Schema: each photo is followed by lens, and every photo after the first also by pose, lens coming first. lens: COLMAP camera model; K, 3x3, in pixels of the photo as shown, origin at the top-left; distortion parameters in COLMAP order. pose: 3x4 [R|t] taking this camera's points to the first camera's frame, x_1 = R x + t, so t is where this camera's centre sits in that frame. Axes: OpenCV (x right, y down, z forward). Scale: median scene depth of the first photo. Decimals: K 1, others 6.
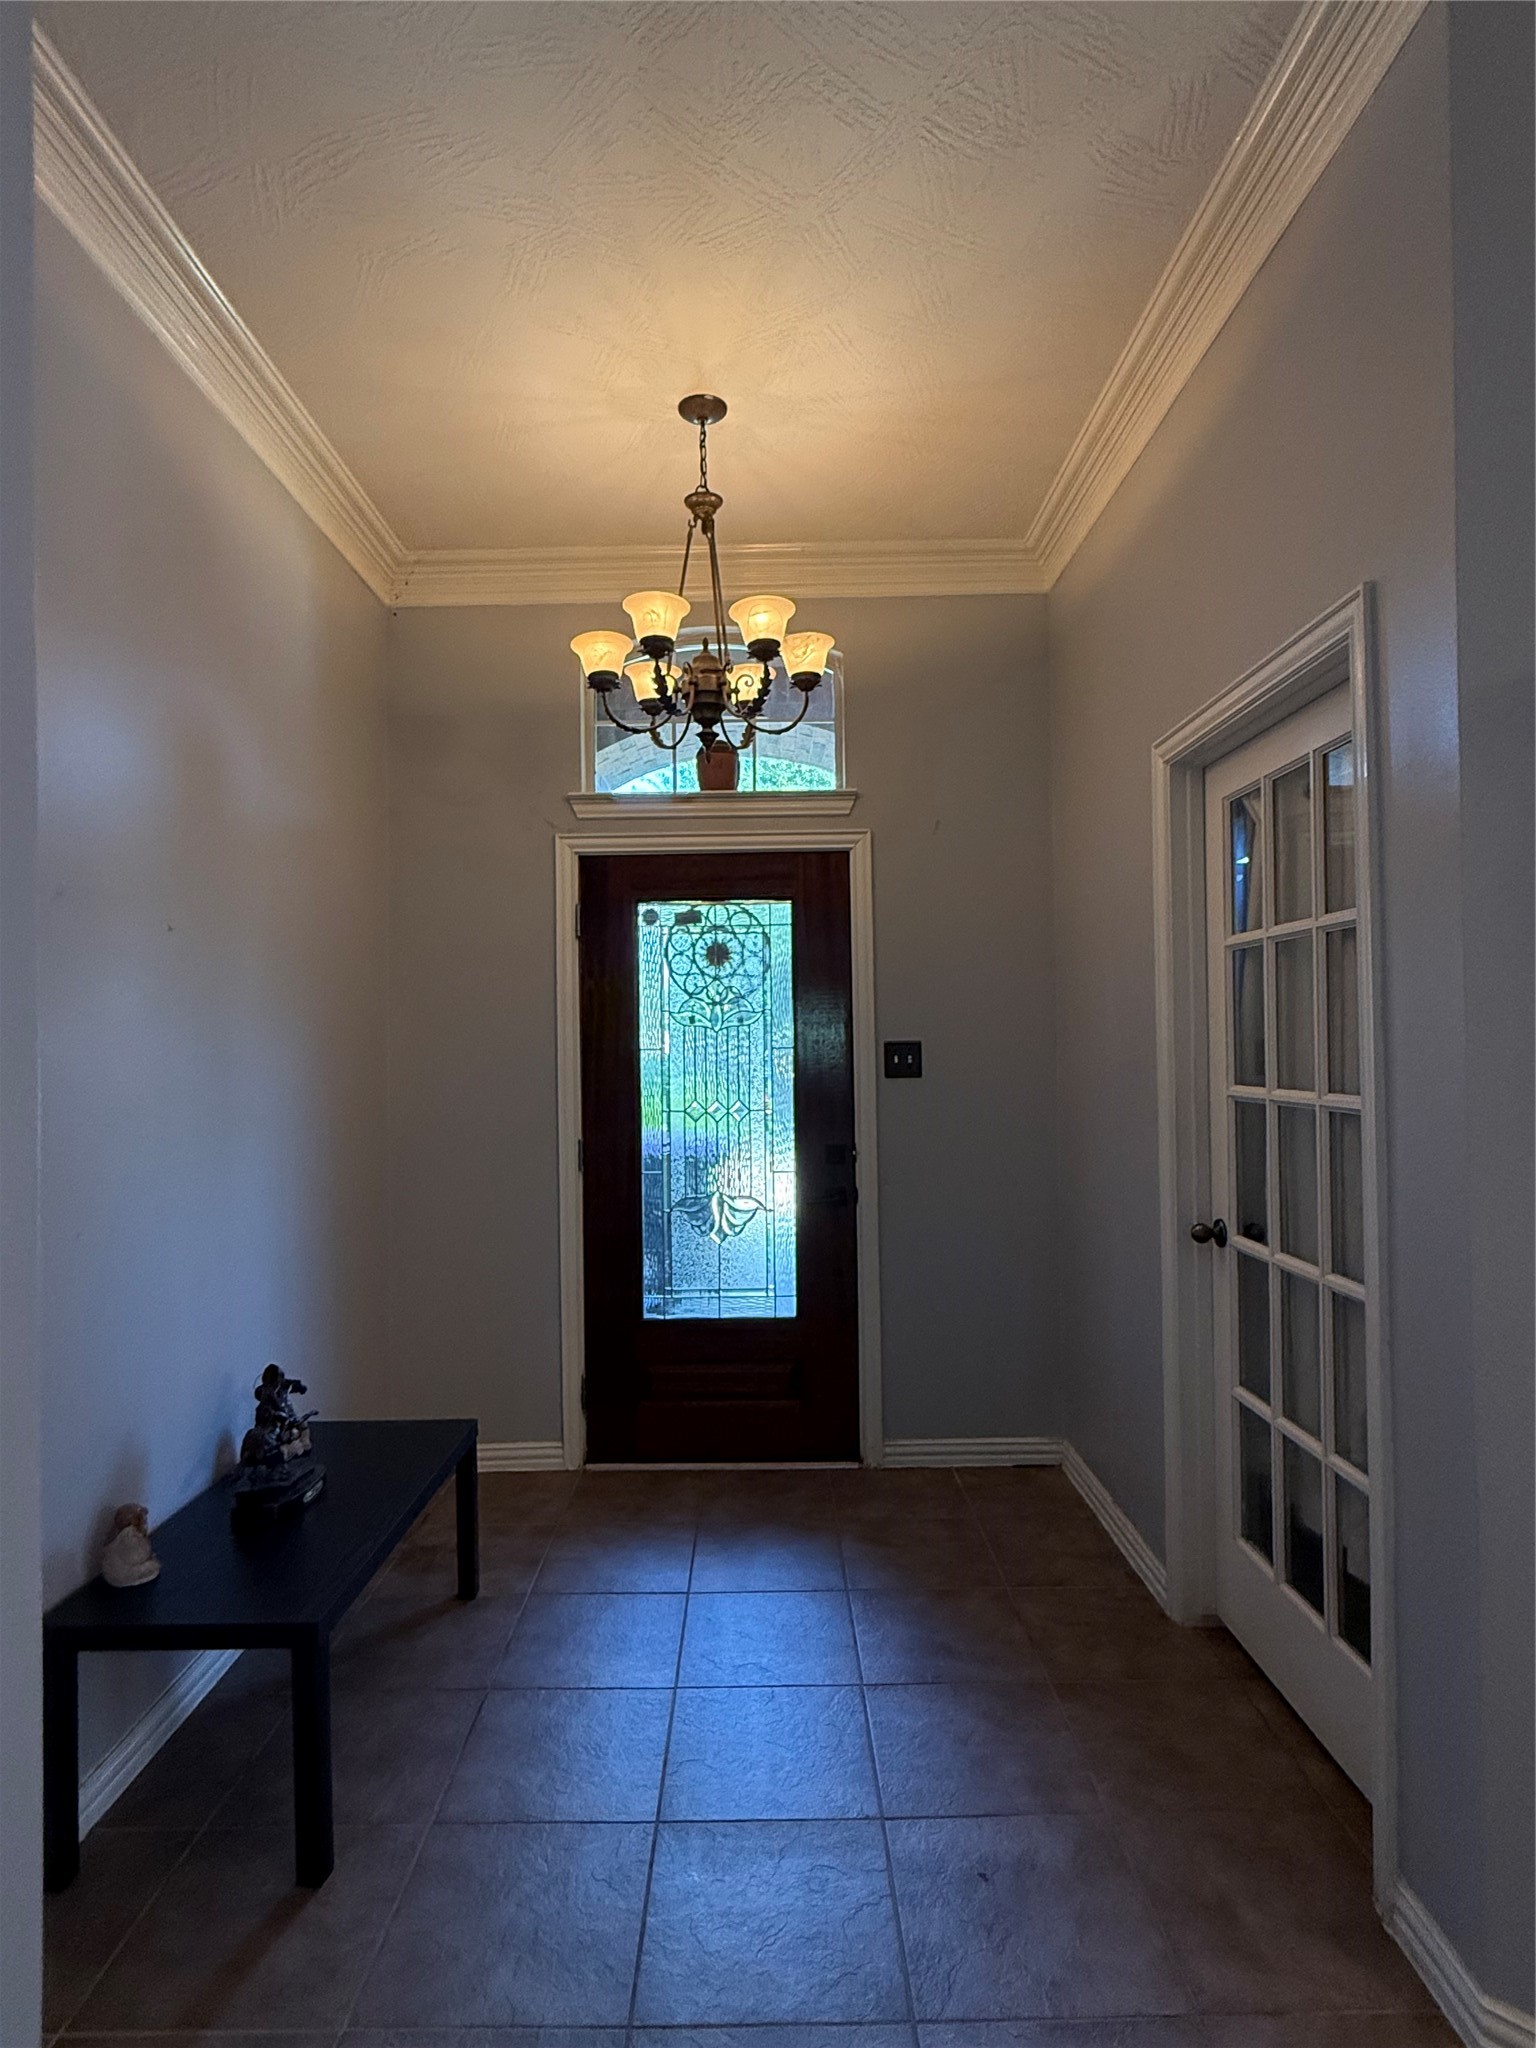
lens RADIAL K [[1074.3, 0, 765.1], [0, 1074.3, 1023.9], [0, 0, 1]] dist [0.000286, 0.000278]
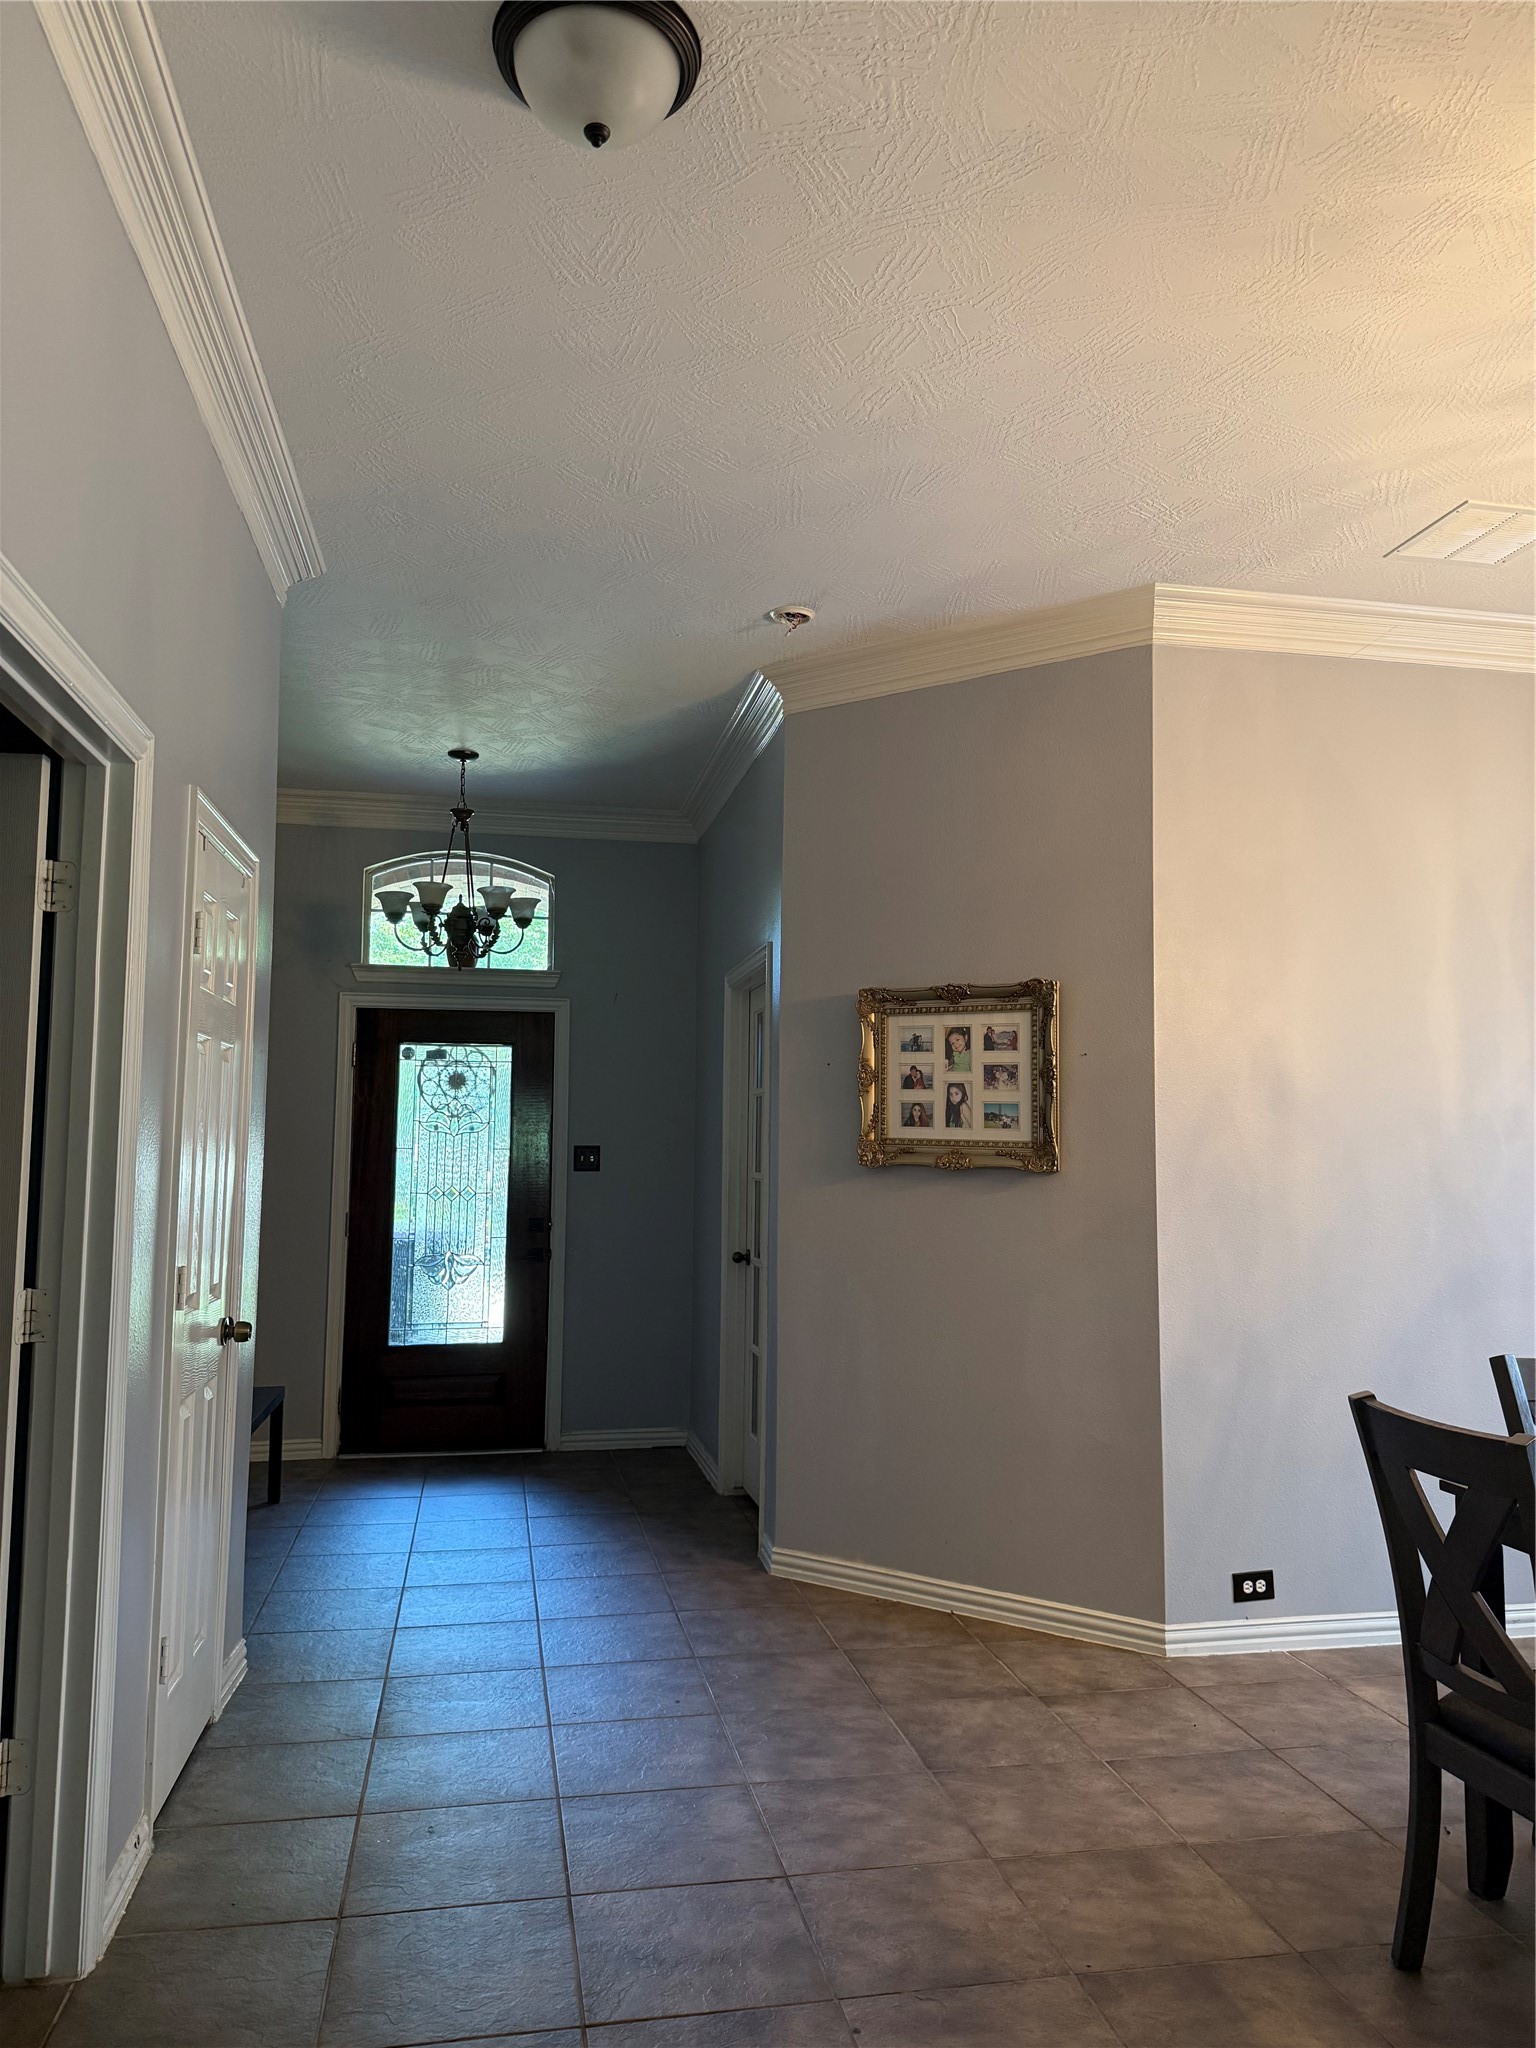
lens RADIAL K [[1436.6, 0, 805.4], [0, 1436.6, 1000.7], [0, 0, 1]] dist [0.057444, -0.009217]
pose [[0.978508, 0.040321, 0.202227, 0.016463], [-0.021186, 0.995165, -0.095908, 0.001561], [-0.205116, 0.089562, 0.974631, -0.952059]]
